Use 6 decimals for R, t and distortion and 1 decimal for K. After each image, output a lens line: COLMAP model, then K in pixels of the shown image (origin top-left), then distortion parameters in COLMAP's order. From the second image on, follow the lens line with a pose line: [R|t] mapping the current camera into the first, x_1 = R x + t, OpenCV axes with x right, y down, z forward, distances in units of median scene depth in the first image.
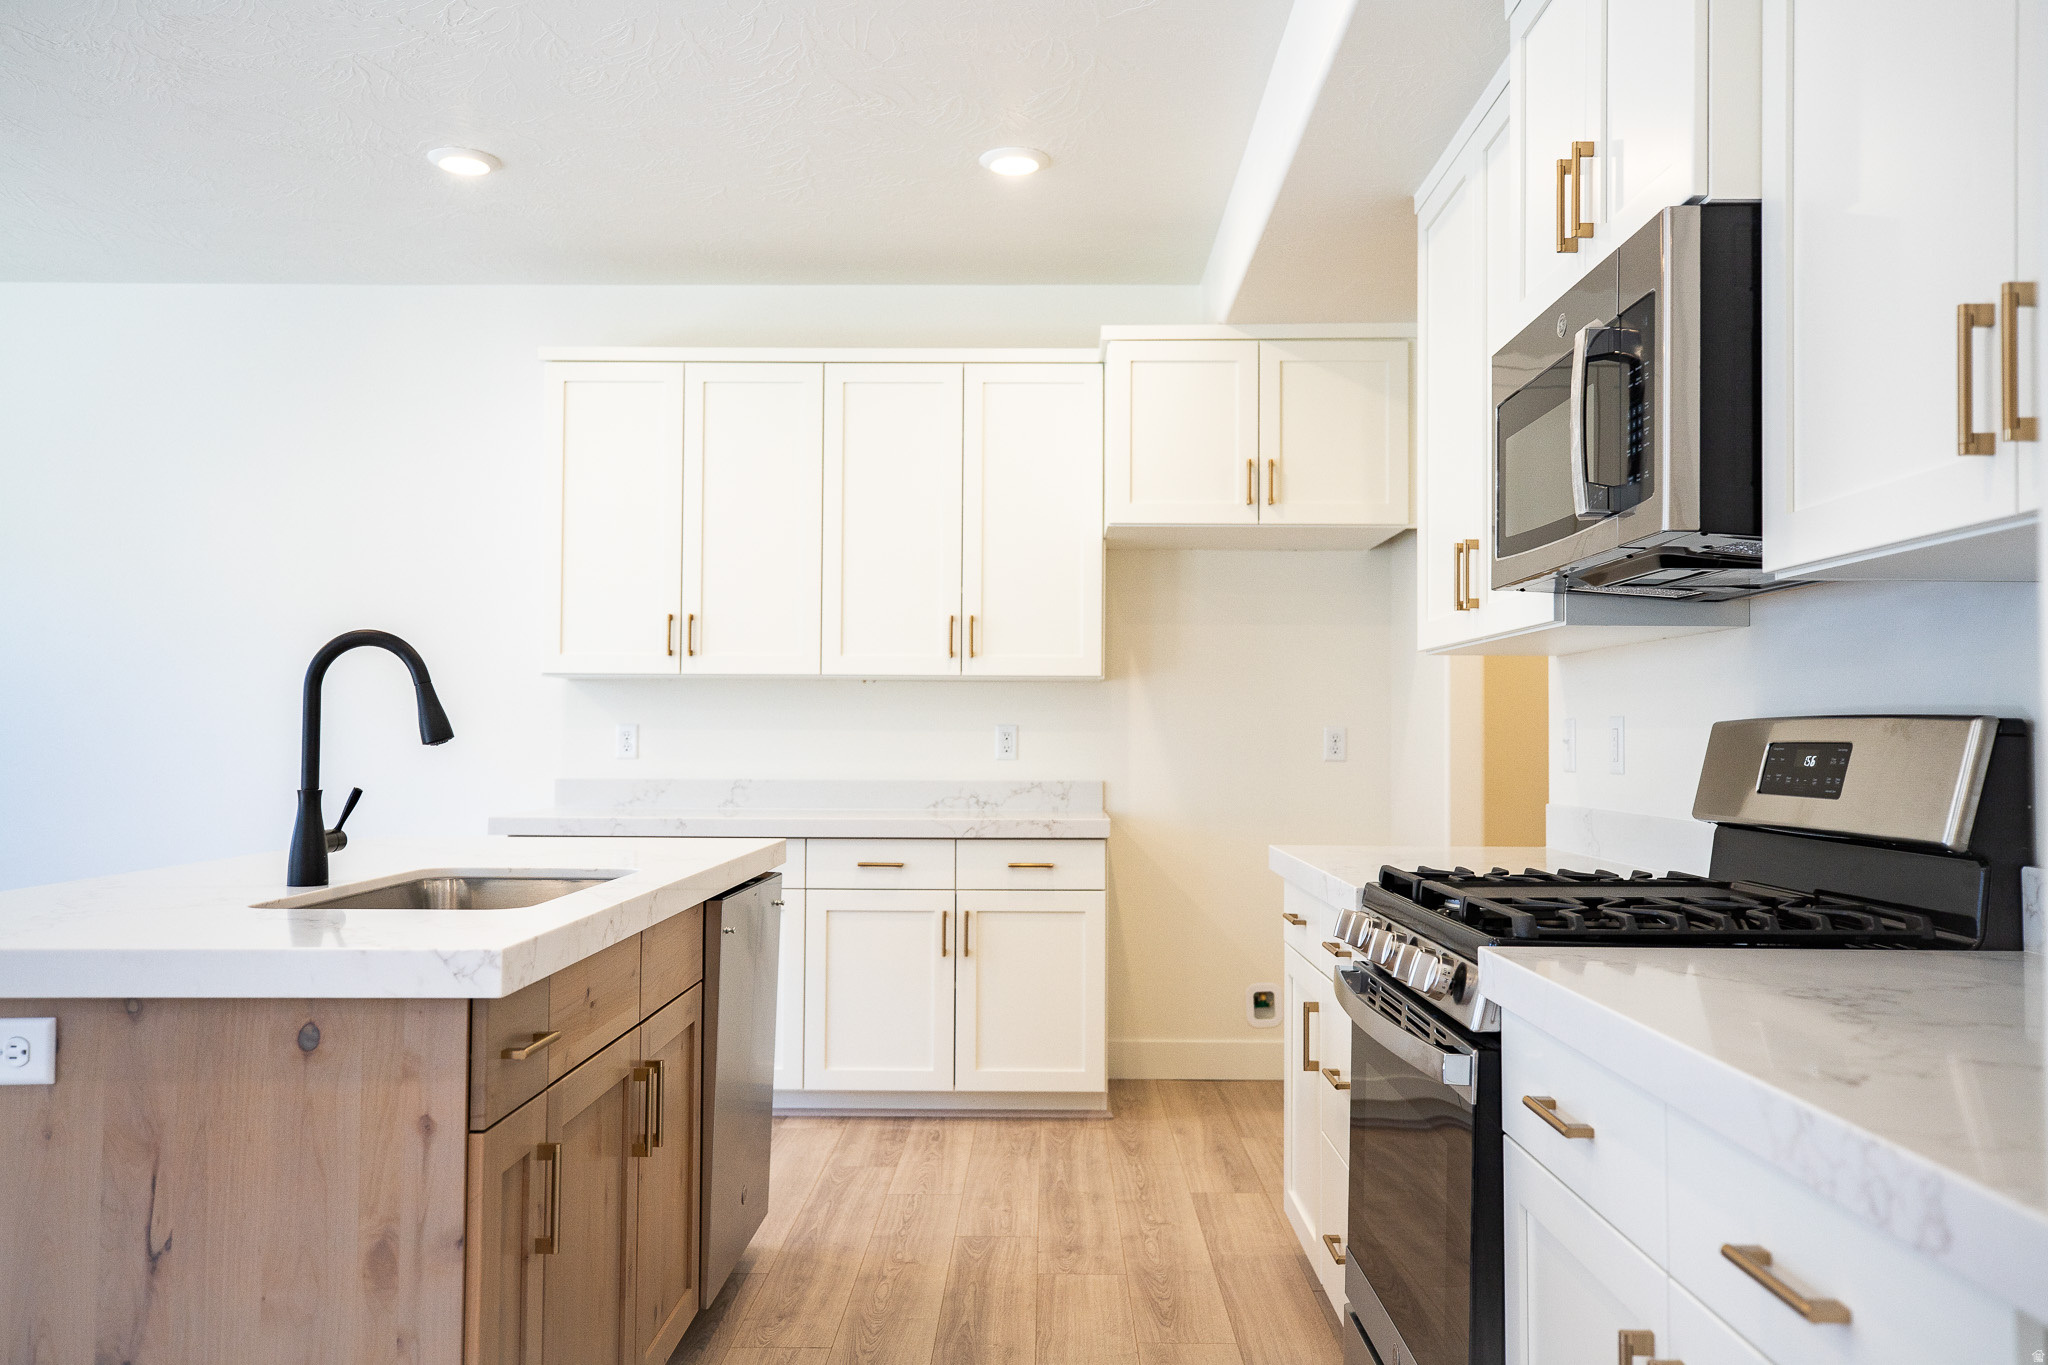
lens RADIAL K [[1748.1, 0, 957.2], [0, 1748.1, 684.7], [0, 0, 1]] dist [0.033371, -0.003010]
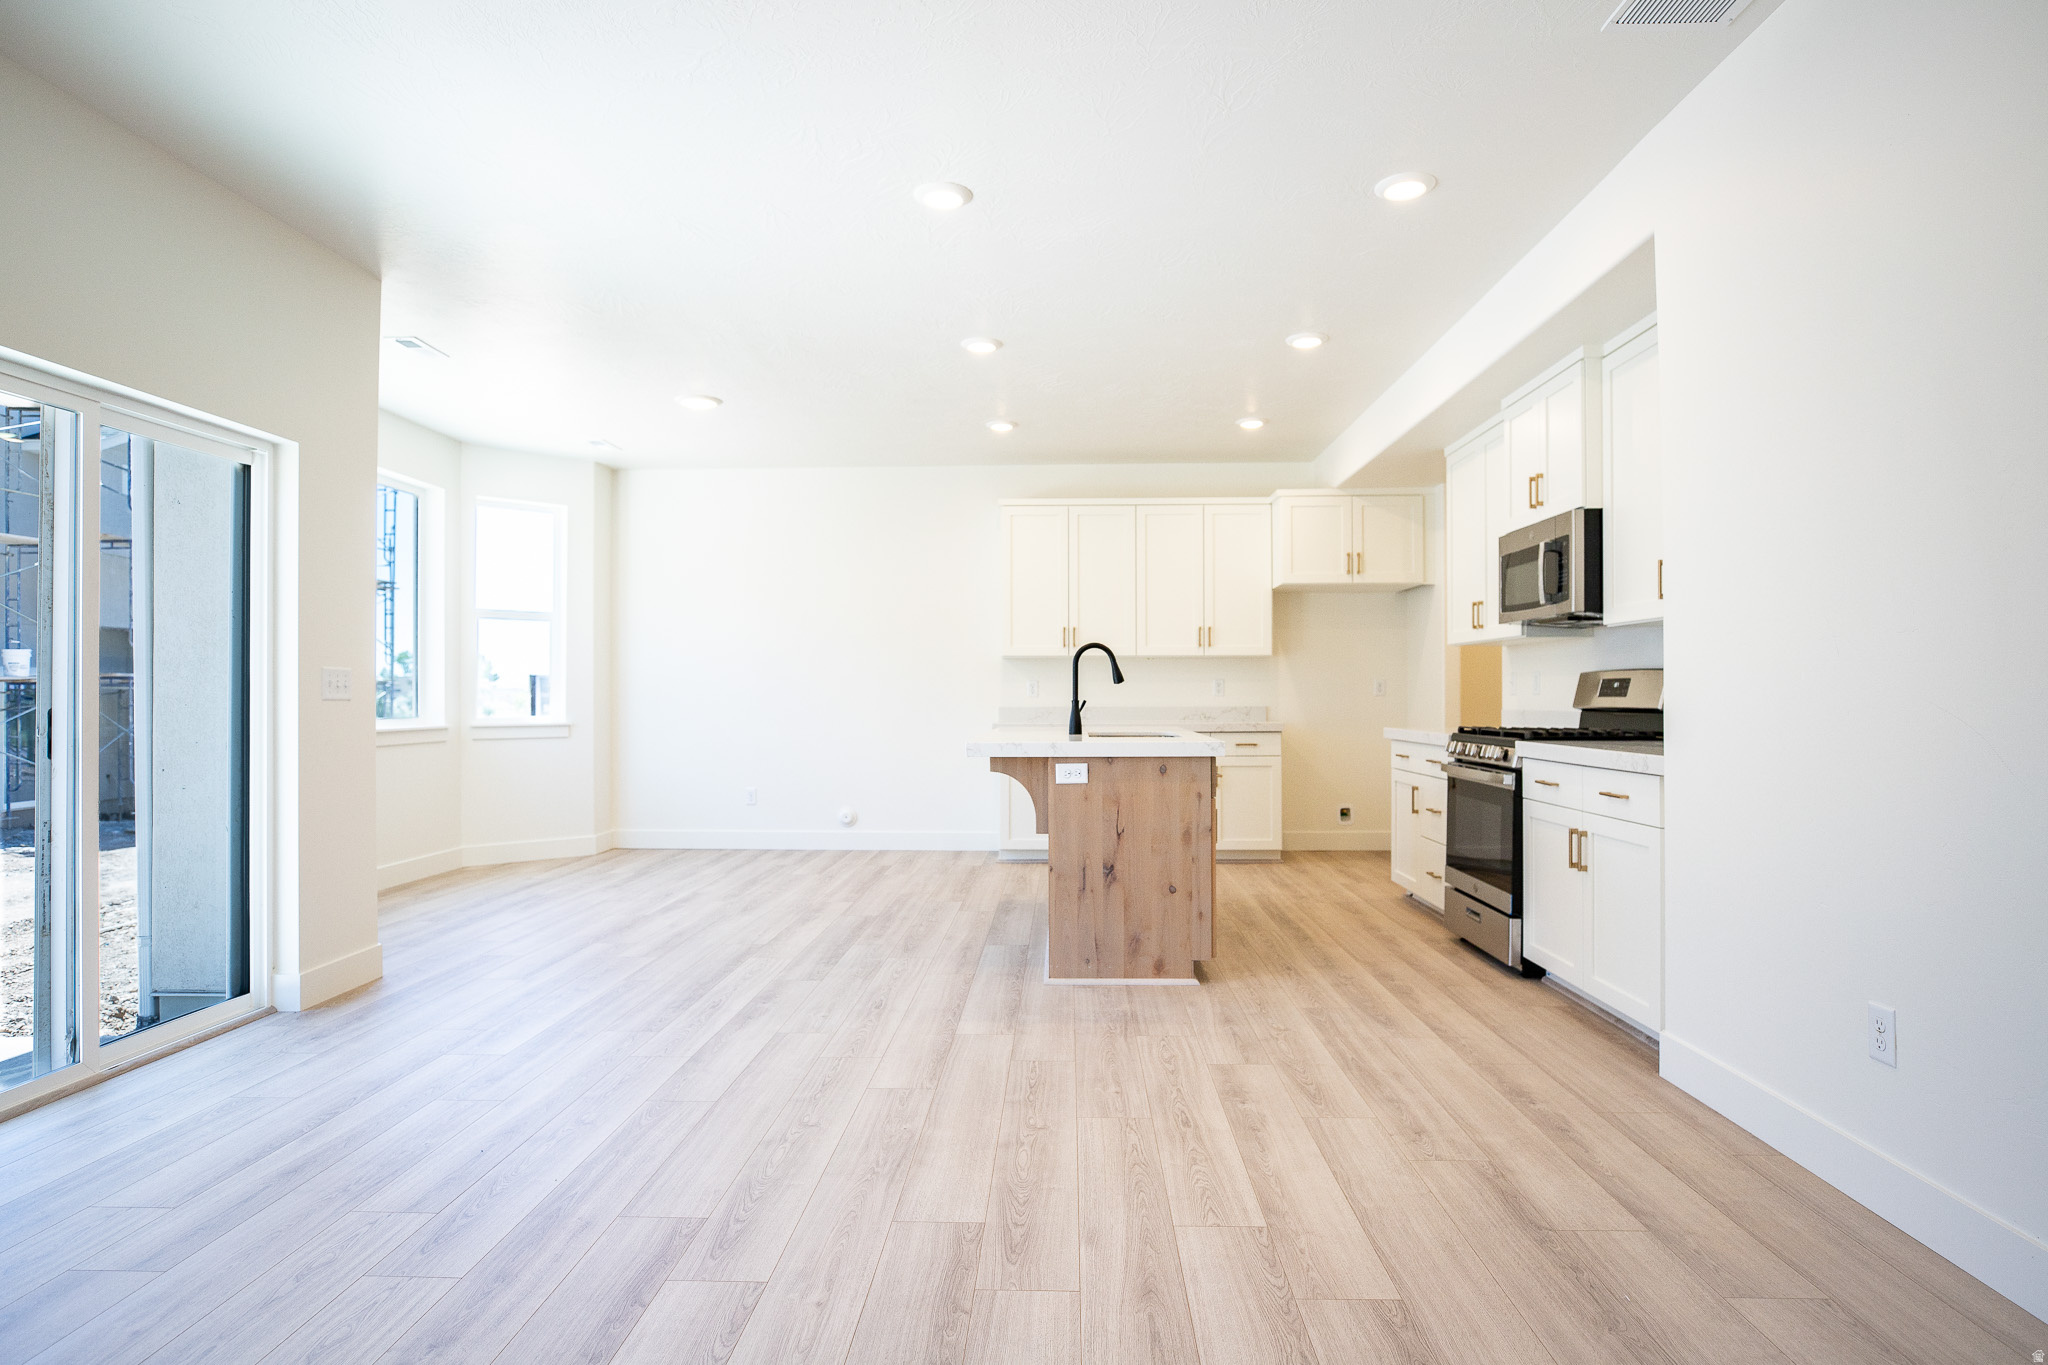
lens RADIAL K [[1162.7, 0, 1024.0], [0, 1162.7, 682.5], [0, 0, 1]] dist [-0.003845, -0.000746]
pose [[0.999910, -0.007538, -0.011085, -0.418395], [0.007765, 0.999759, 0.020550, -0.006541], [0.010928, -0.020634, 0.999727, -0.821498]]
